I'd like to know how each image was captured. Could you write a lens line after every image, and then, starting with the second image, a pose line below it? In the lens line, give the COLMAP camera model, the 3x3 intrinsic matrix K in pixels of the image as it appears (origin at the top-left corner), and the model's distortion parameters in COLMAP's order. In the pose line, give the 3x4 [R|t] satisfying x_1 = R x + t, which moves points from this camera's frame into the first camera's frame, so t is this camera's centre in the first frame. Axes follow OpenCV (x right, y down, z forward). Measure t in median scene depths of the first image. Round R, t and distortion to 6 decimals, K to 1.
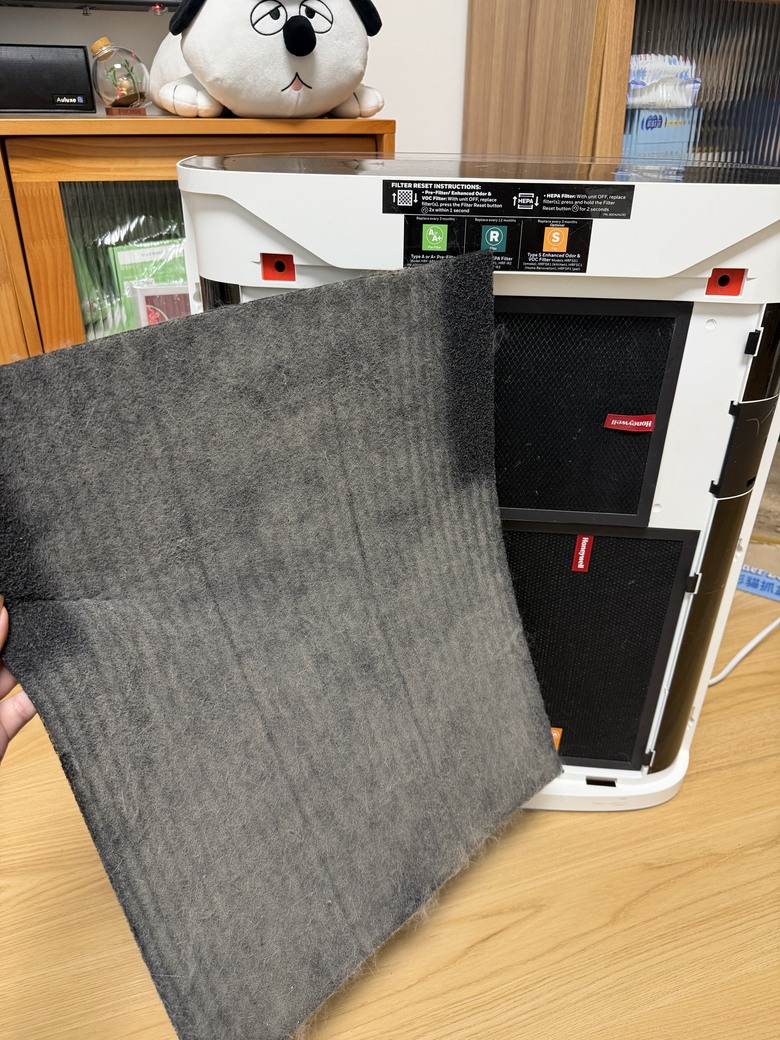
lens RADIAL K [[756.1, 0, 396.1], [0, 756.1, 523.6], [0, 0, 1]] dist [-0.003264, -0.020153]
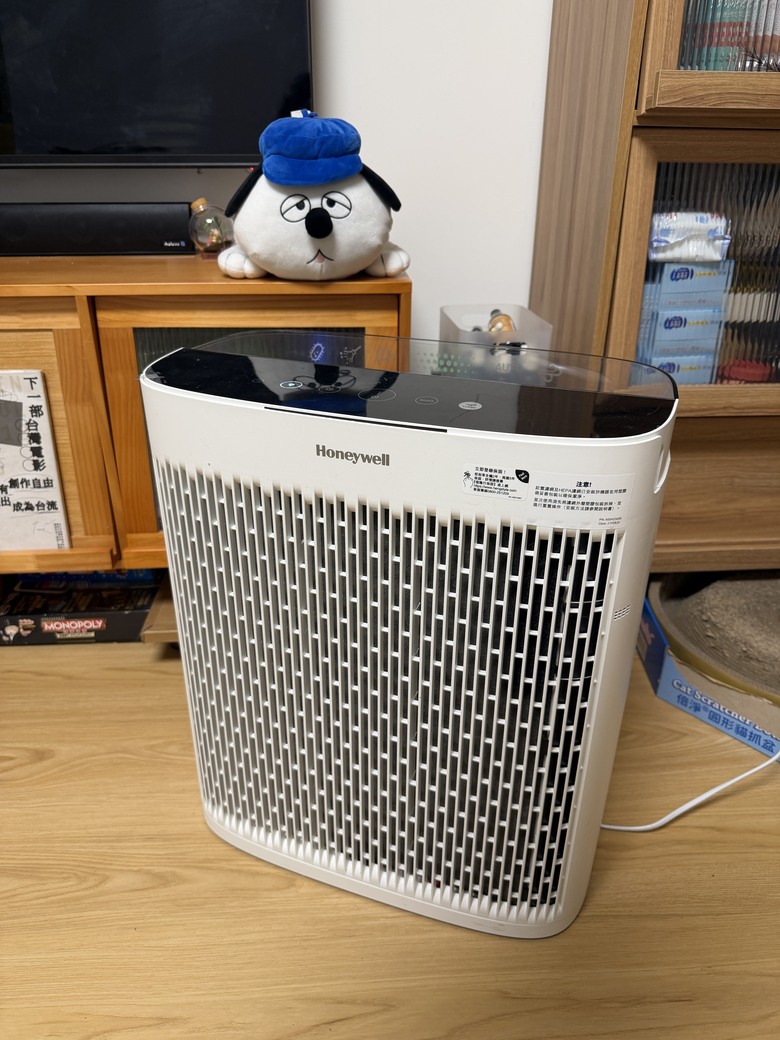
lens RADIAL K [[756.1, 0, 392.5], [0, 756.1, 521.2], [0, 0, 1]] dist [-0.003264, -0.020153]
pose [[0.966223, 0.108812, -0.233610, 0.287903], [-0.119641, 0.992280, -0.032653, -0.135214], [0.228254, 0.059499, 0.971782, -0.106797]]
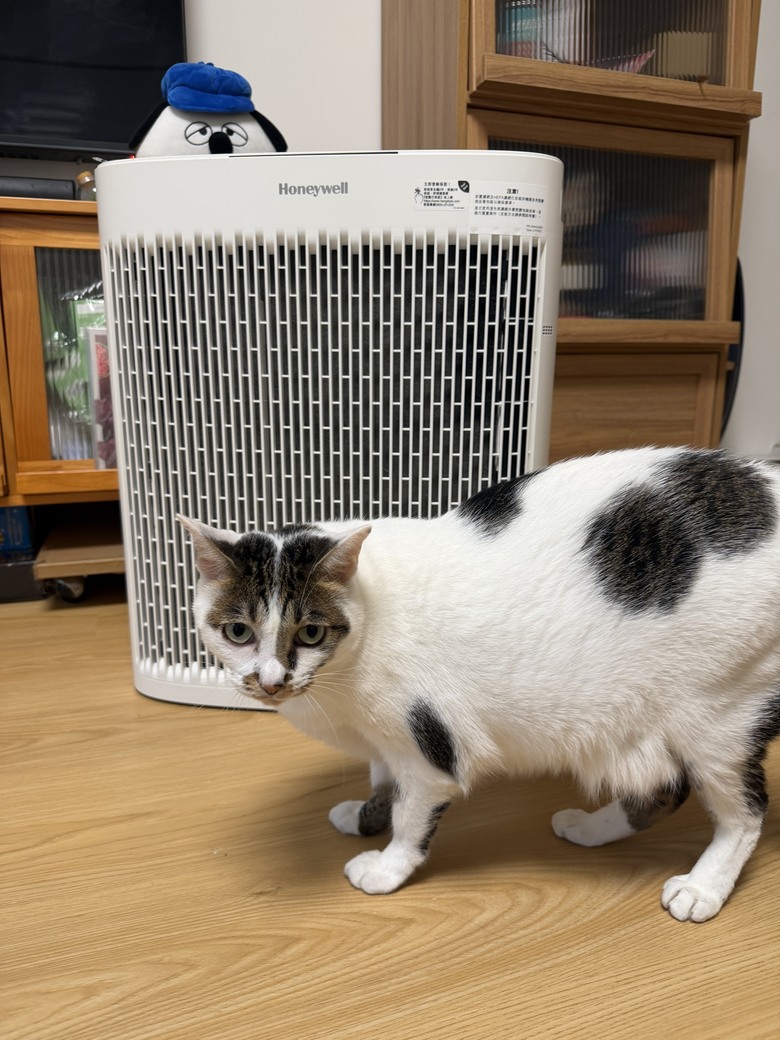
lens RADIAL K [[756.1, 0, 387.2], [0, 756.1, 525.8], [0, 0, 1]] dist [-0.003264, -0.020153]
pose [[0.999950, -0.007787, -0.006300, 0.159947], [0.005756, 0.961491, -0.274775, 0.355615], [0.008197, 0.274725, 0.961488, -0.112756]]
